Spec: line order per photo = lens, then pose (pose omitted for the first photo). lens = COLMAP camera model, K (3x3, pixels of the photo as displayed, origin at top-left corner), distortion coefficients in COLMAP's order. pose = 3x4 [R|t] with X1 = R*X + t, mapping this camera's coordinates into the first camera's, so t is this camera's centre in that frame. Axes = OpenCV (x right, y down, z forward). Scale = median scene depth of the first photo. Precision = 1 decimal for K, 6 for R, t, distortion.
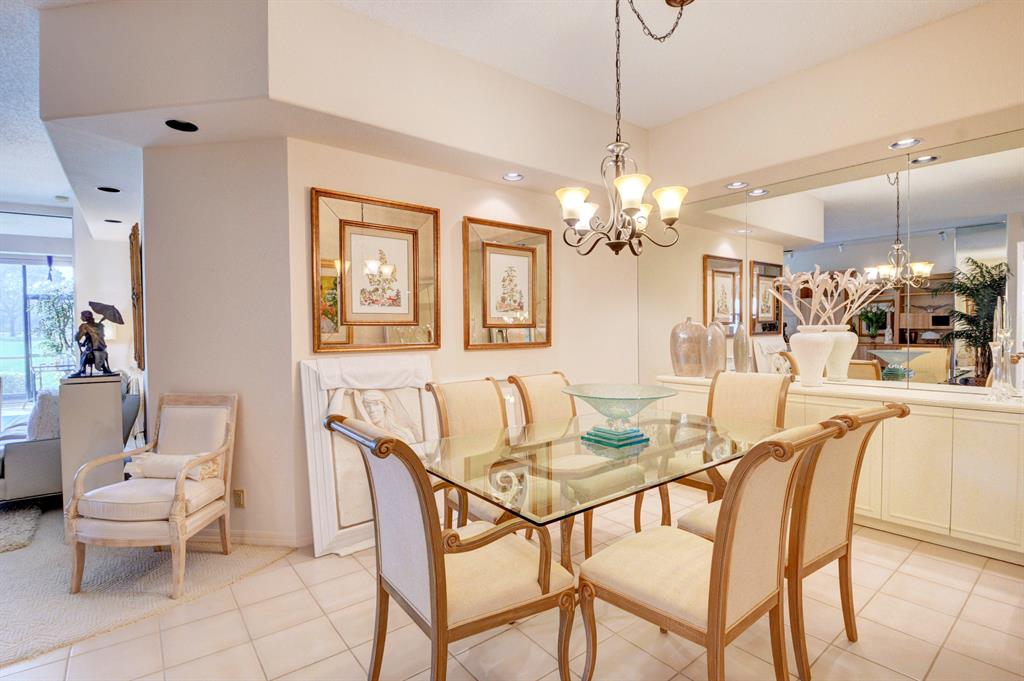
lens RADIAL K [[482.0, 0, 512.0], [0, 482.0, 340.5], [0, 0, 1]] dist [0.000019, -0.014833]
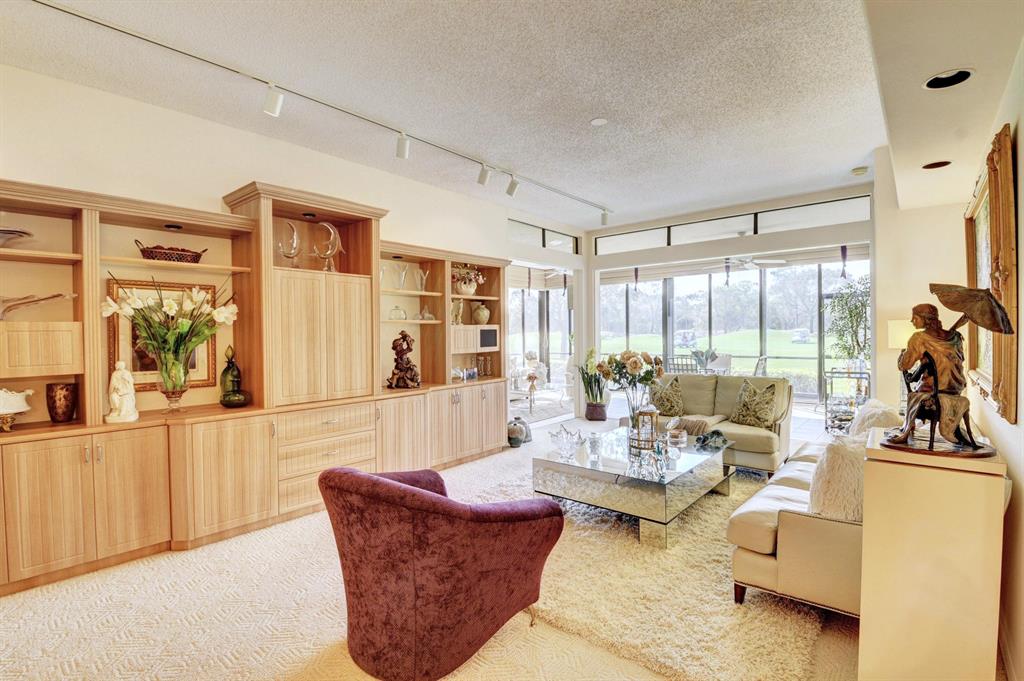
lens RADIAL K [[482.0, 0, 512.0], [0, 482.0, 340.5], [0, 0, 1]] dist [0.000019, -0.014833]
pose [[0.199456, 0.024006, -0.979613, -0.486465], [-0.018480, 0.999614, 0.020734, -0.027832], [0.979733, 0.013968, 0.199822, 0.487368]]
